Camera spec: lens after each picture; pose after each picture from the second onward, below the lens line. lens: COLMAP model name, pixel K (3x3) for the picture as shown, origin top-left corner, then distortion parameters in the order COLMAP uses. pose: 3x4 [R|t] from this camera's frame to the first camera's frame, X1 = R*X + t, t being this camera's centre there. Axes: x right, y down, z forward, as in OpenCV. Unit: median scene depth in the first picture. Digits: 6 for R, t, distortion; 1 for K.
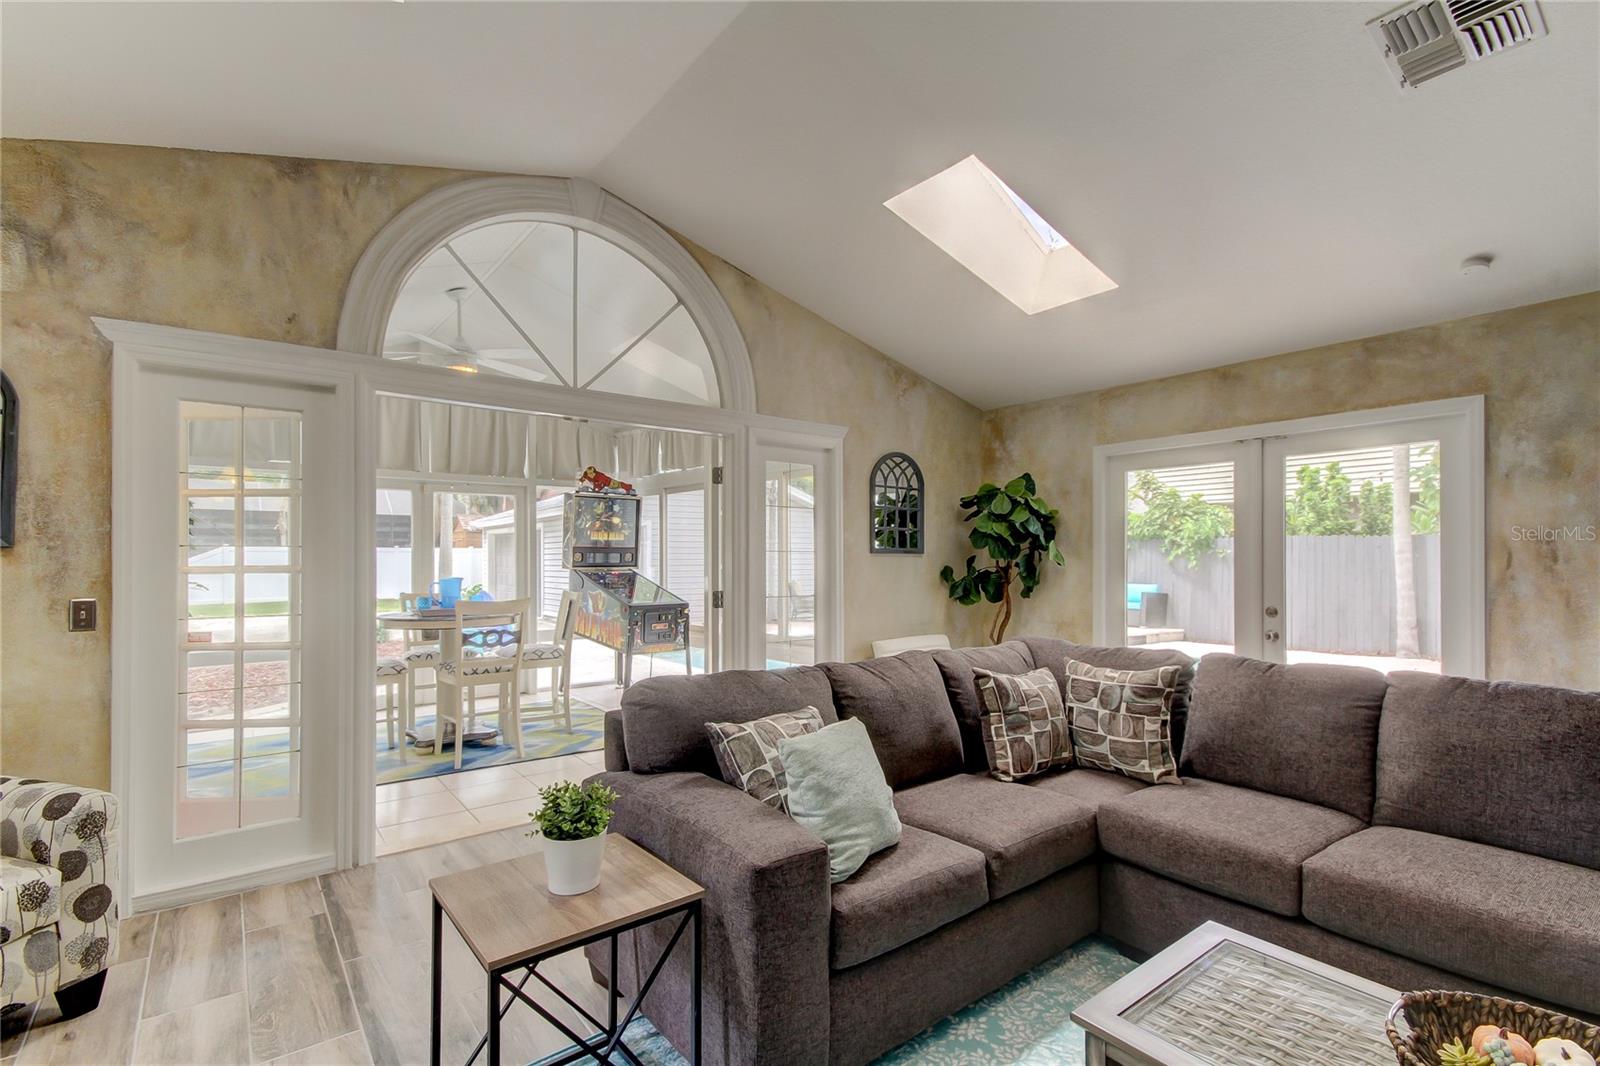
lens RADIAL K [[742.3, 0, 823.1], [0, 742.3, 551.7], [0, 0, 1]] dist [0.019637, -0.006120]
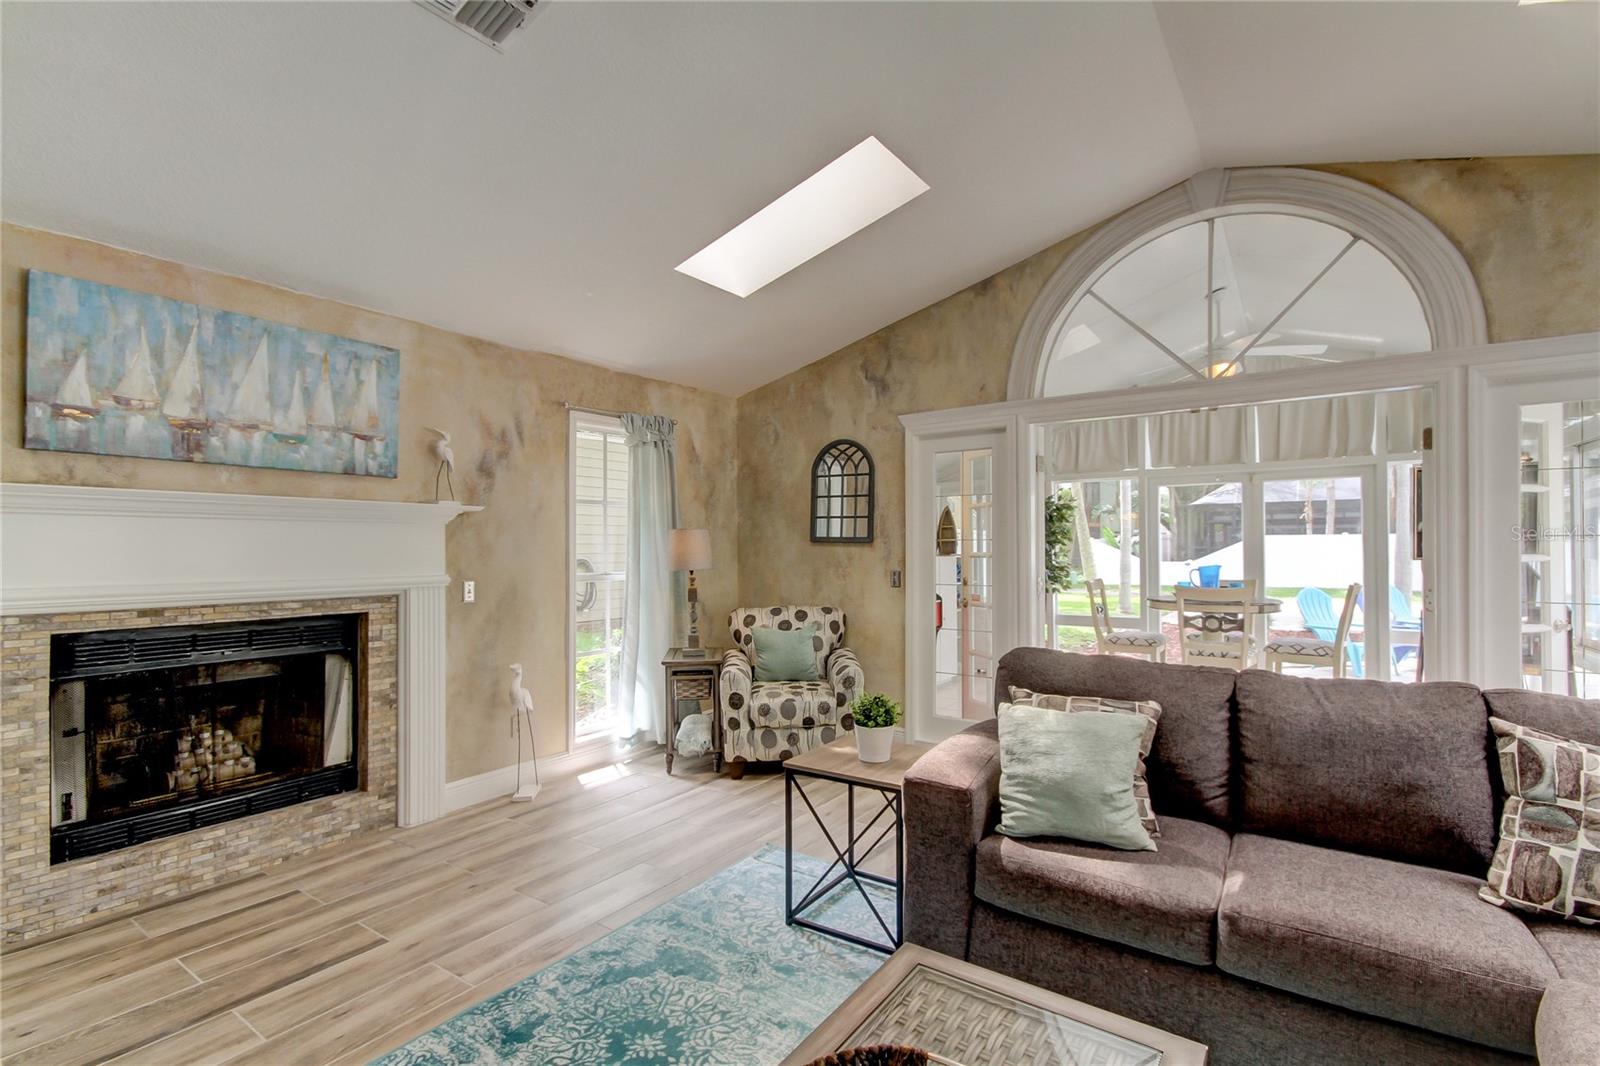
lens RADIAL K [[744.5, 0, 794.8], [0, 744.5, 533.3], [0, 0, 1]] dist [0.018594, -0.000336]
pose [[0.272151, -0.020313, -0.962040, 0.604342], [0.012603, 0.999767, -0.017544, 0.001510], [0.962172, -0.007350, 0.272343, 0.225785]]
